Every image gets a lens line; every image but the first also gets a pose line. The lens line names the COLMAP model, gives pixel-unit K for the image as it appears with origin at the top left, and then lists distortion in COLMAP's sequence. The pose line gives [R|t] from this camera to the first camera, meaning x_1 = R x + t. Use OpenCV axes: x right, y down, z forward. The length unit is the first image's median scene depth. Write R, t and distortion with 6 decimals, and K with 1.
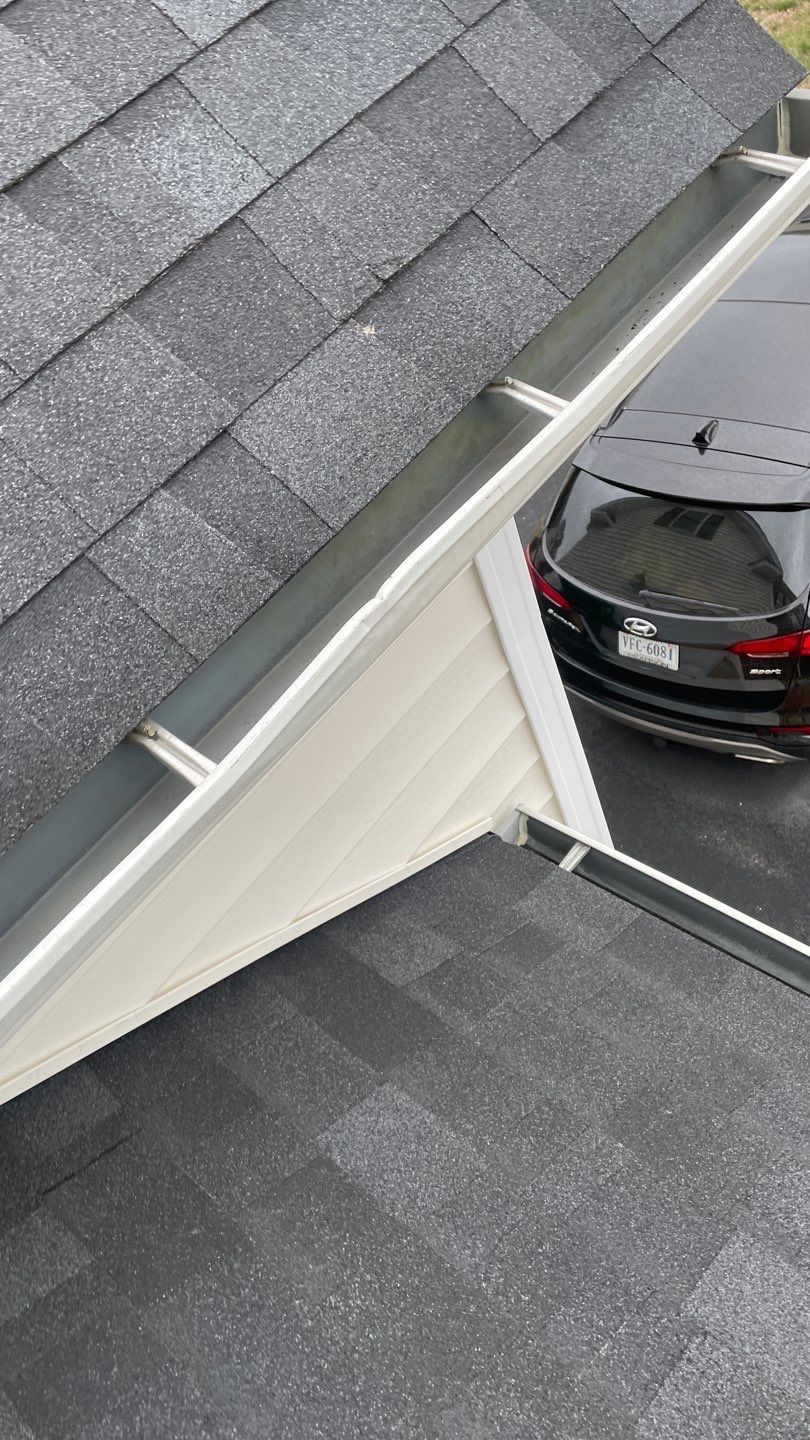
lens RADIAL K [[1090.2, 0, 415.0], [0, 1090.2, 724.0], [0, 0, 1]] dist [0.090191, -0.110981]
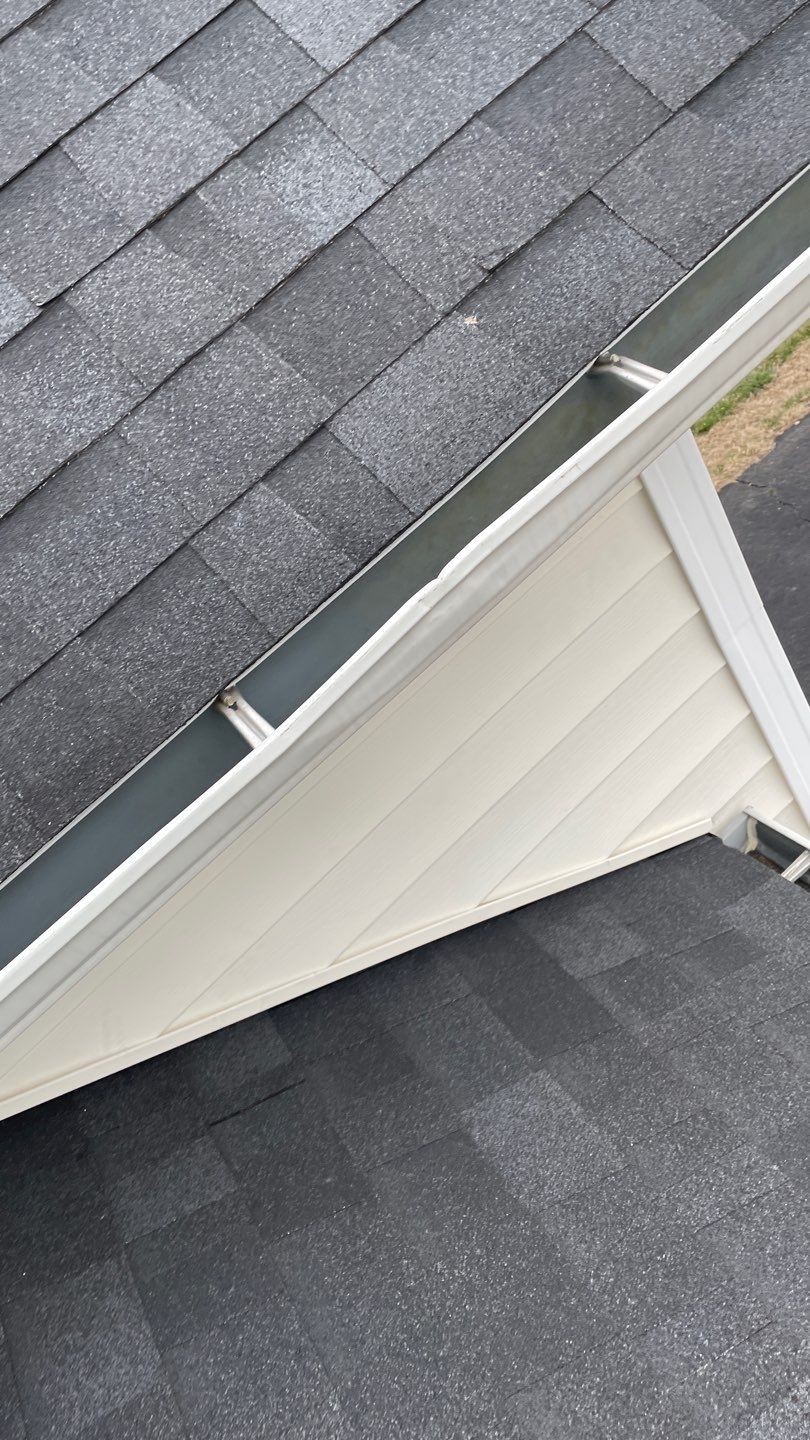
lens RADIAL K [[1090.2, 0, 427.1], [0, 1090.2, 717.0], [0, 0, 1]] dist [0.090191, -0.110981]
pose [[0.948620, 0.025389, -0.315398, 0.238901], [-0.029077, 0.999553, -0.006994, 0.019845], [0.315079, 0.015805, 0.948934, 0.015855]]
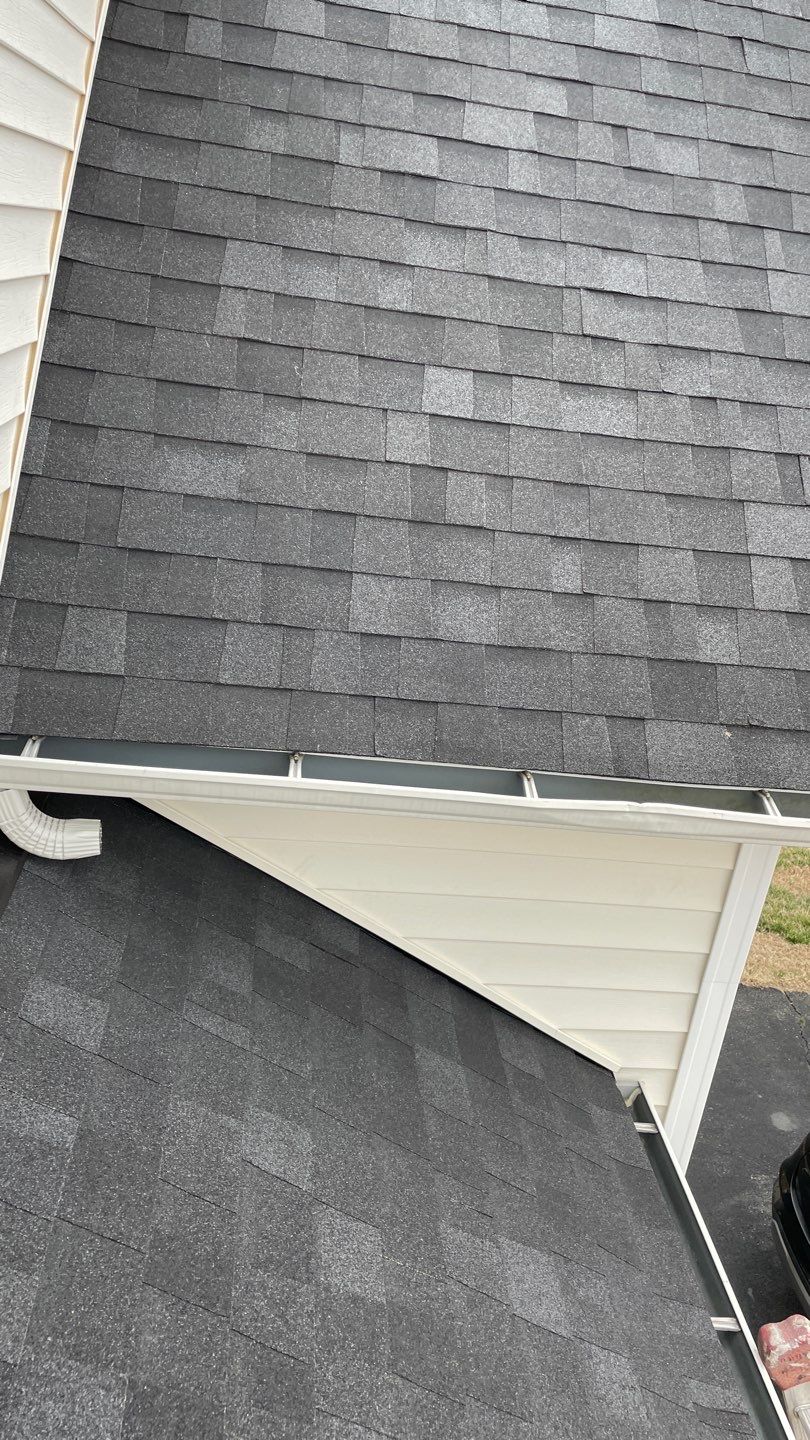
lens RADIAL K [[1090.2, 0, 431.3], [0, 1090.2, 716.3], [0, 0, 1]] dist [0.090191, -0.110981]
pose [[0.660578, 0.607709, -0.440826, 0.471269], [-0.729565, 0.658145, -0.185956, 0.418077], [0.177120, 0.444449, 0.878119, -0.948269]]
